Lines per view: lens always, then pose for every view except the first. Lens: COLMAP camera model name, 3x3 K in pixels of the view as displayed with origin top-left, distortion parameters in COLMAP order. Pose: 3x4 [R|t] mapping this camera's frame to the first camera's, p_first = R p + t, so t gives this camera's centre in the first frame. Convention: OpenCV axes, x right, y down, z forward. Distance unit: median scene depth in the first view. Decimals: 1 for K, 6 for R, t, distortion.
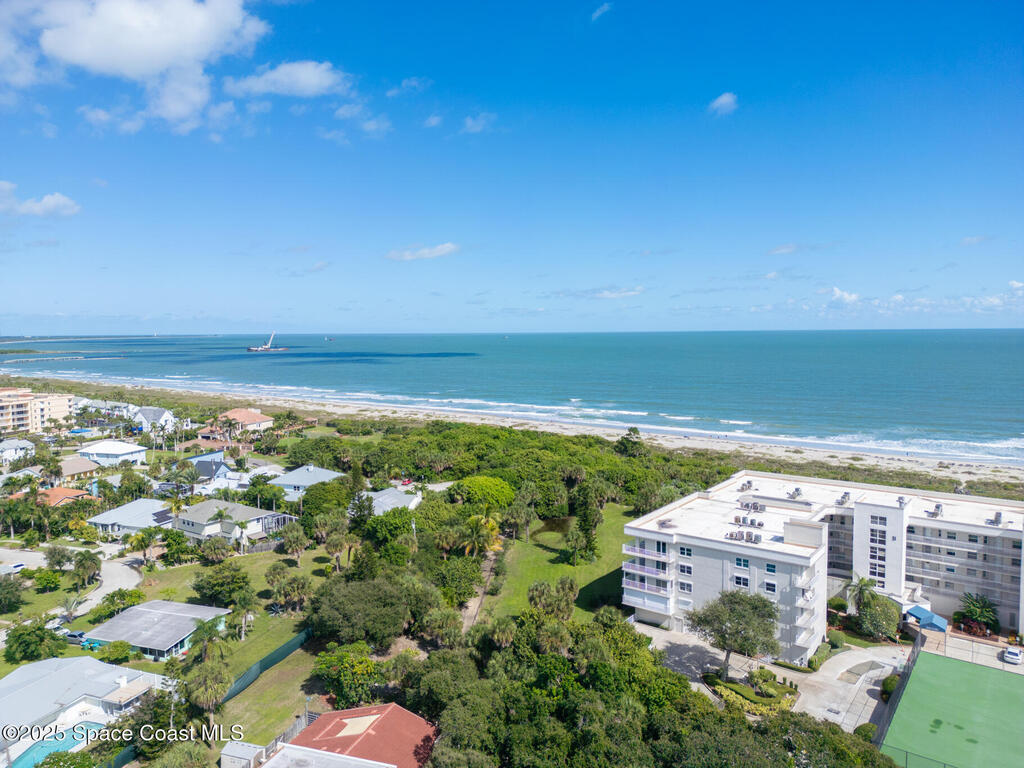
lens RADIAL K [[727.2, 0, 512.0], [0, 727.2, 384.0], [0, 0, 1]] dist [0.035566, -0.004922]
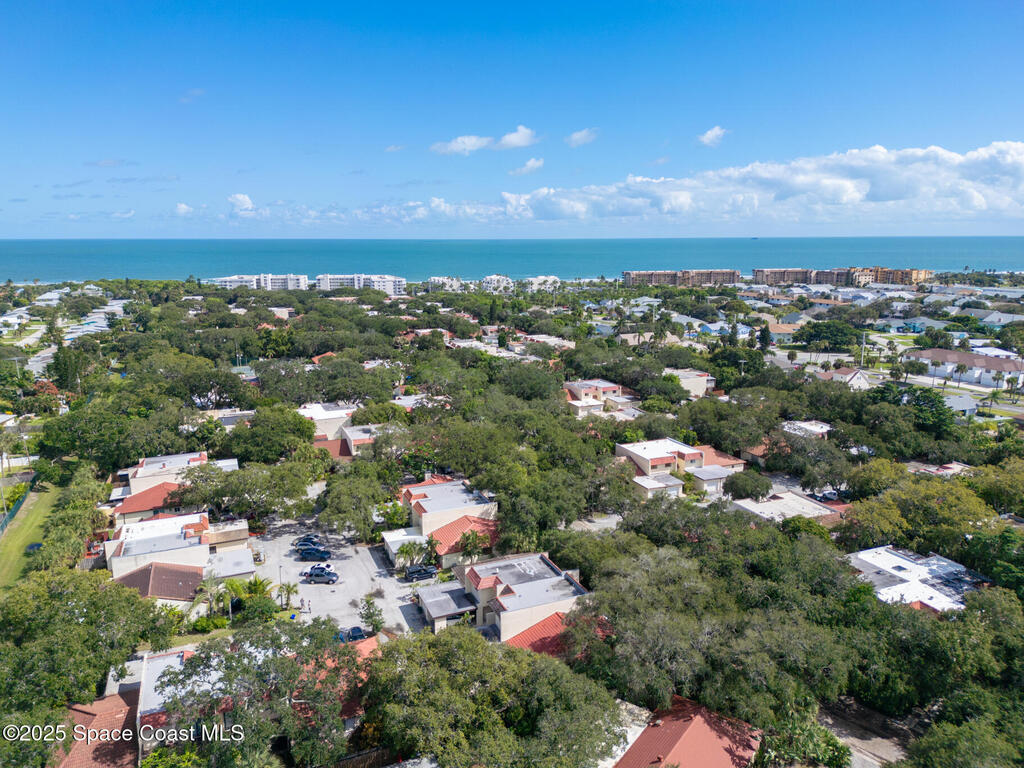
lens RADIAL K [[727.2, 0, 512.0], [0, 727.2, 384.0], [0, 0, 1]] dist [0.035566, -0.004922]
pose [[0.740598, -0.127084, 0.659822, -1.764615], [0.045627, 0.989197, 0.139310, 0.297788], [-0.670398, -0.073067, 0.738396, -4.159081]]
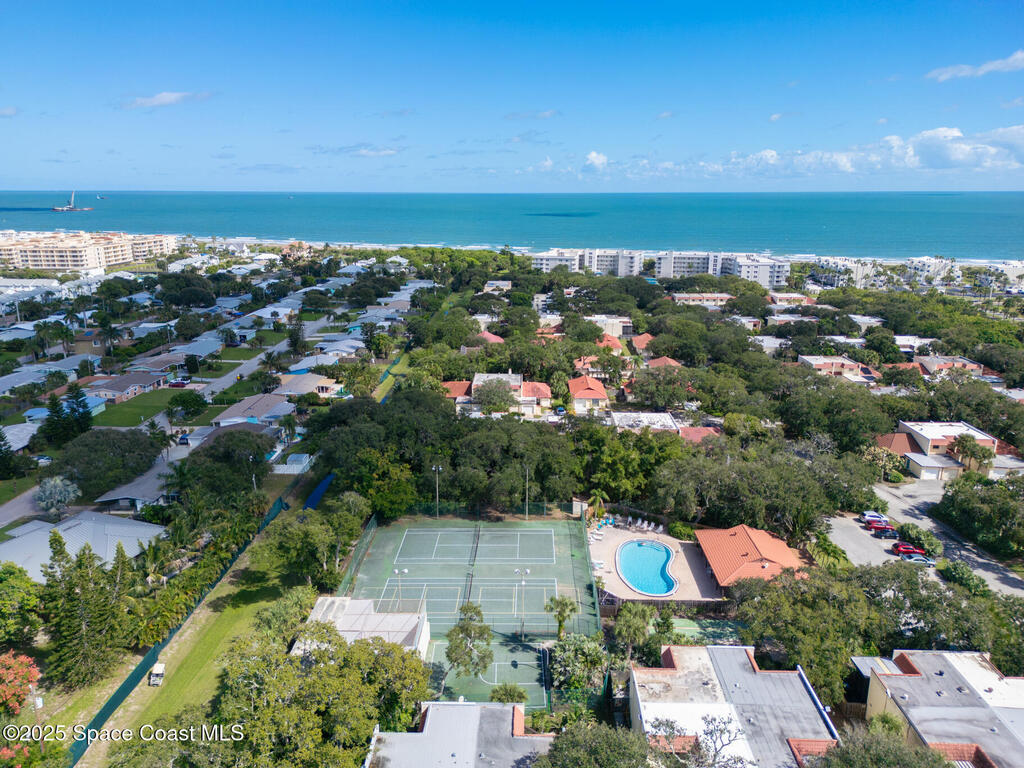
lens RADIAL K [[727.2, 0, 512.0], [0, 727.2, 384.0], [0, 0, 1]] dist [0.035566, -0.004922]
pose [[0.951022, -0.073342, 0.300298, -1.148172], [0.016719, 0.982229, 0.186942, 0.137262], [-0.308672, -0.172766, 0.935347, -2.694469]]
